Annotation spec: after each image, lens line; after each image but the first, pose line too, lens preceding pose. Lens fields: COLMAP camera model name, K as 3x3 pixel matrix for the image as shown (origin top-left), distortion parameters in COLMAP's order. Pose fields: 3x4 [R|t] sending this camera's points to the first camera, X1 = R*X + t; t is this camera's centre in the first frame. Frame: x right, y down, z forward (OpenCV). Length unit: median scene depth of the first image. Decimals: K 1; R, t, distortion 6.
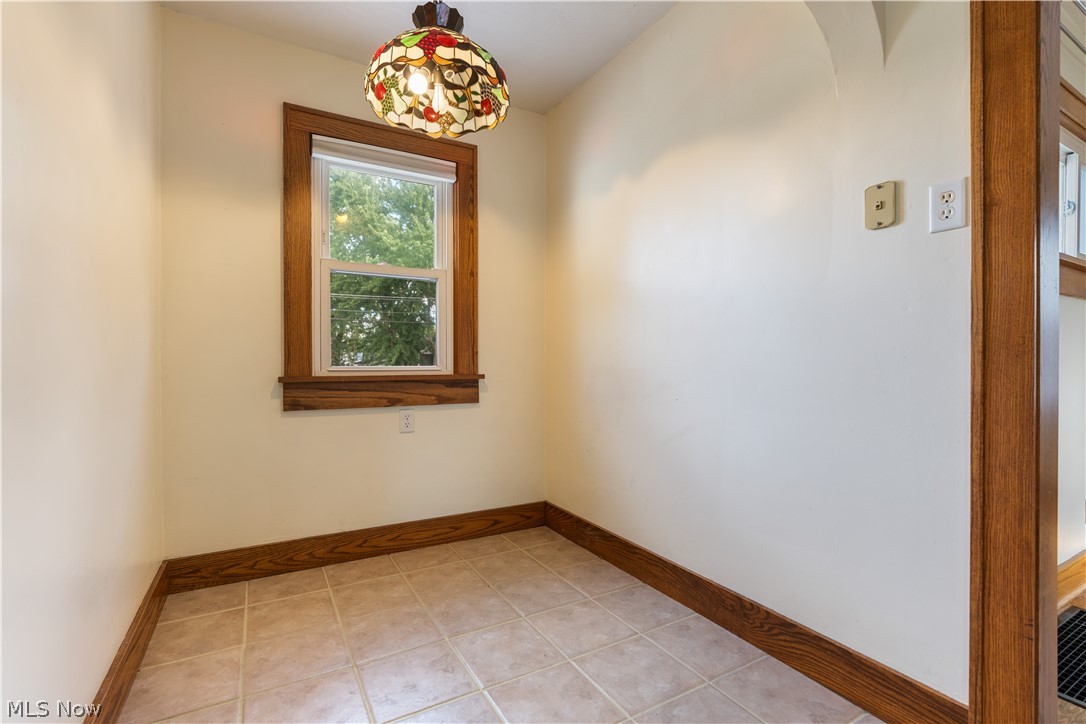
lens RADIAL K [[488.9, 0, 538.8], [0, 488.9, 367.9], [0, 0, 1]] dist [-0.007104, 0.002358]
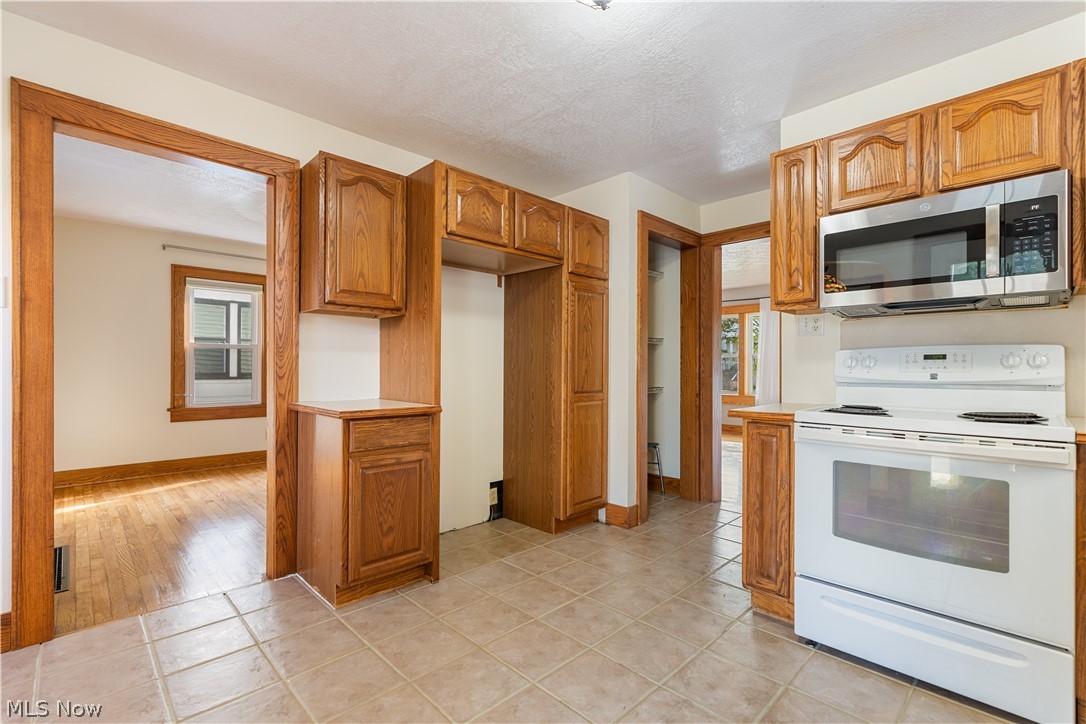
lens RADIAL K [[488.9, 0, 542.0], [0, 488.9, 365.5], [0, 0, 1]] dist [-0.007104, 0.002358]
pose [[-0.246624, 0.005252, 0.969097, -1.103960], [0.006711, 0.999971, -0.003711, -0.088772], [-0.969088, 0.005588, -0.246652, -0.301281]]
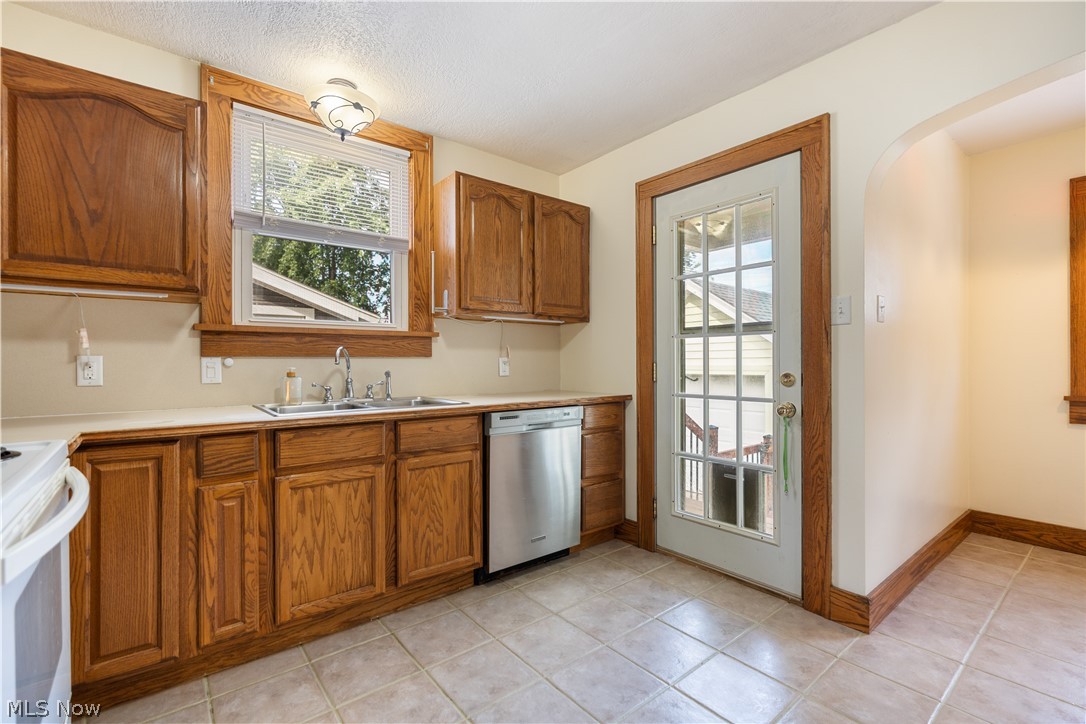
lens RADIAL K [[488.9, 0, 538.3], [0, 488.9, 360.1], [0, 0, 1]] dist [-0.007104, 0.002358]
pose [[0.153268, -0.001454, -0.988184, 0.924417], [-0.008616, 0.999959, -0.002807, -0.107120], [0.988147, 0.008944, 0.153249, -1.001926]]
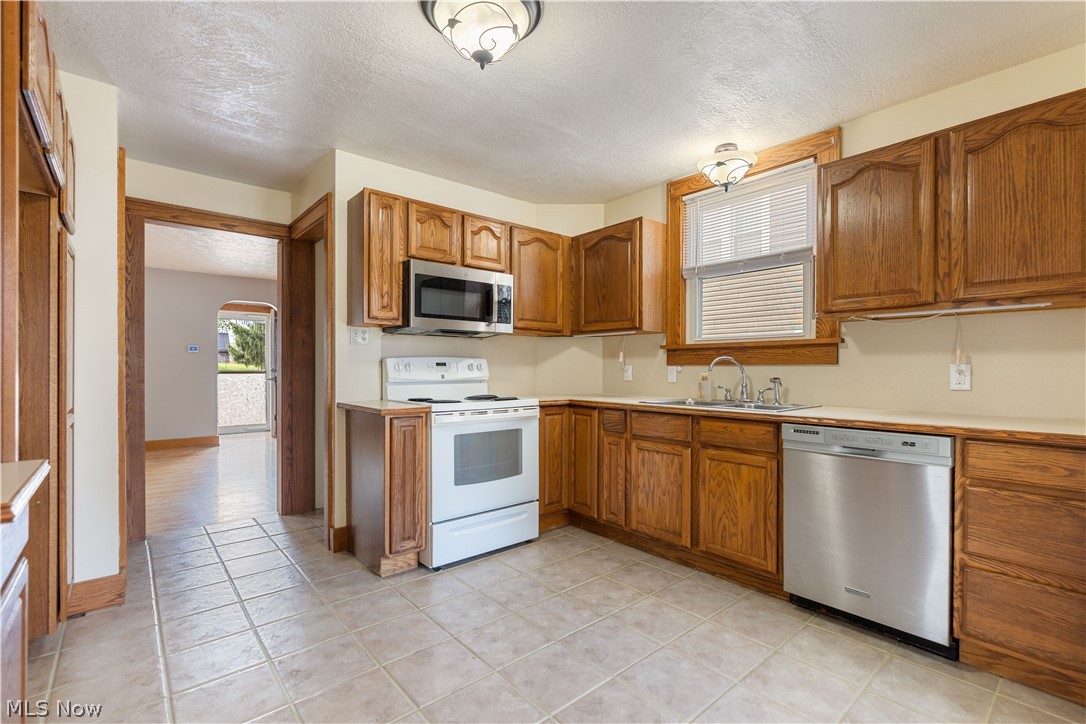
lens RADIAL K [[488.9, 0, 545.0], [0, 488.9, 369.0], [0, 0, 1]] dist [-0.007104, 0.002358]
pose [[-0.982365, -0.000960, -0.186970, 0.211743], [-0.003508, 0.999905, 0.013295, -0.129246], [0.186940, 0.013717, -0.982276, 0.767130]]
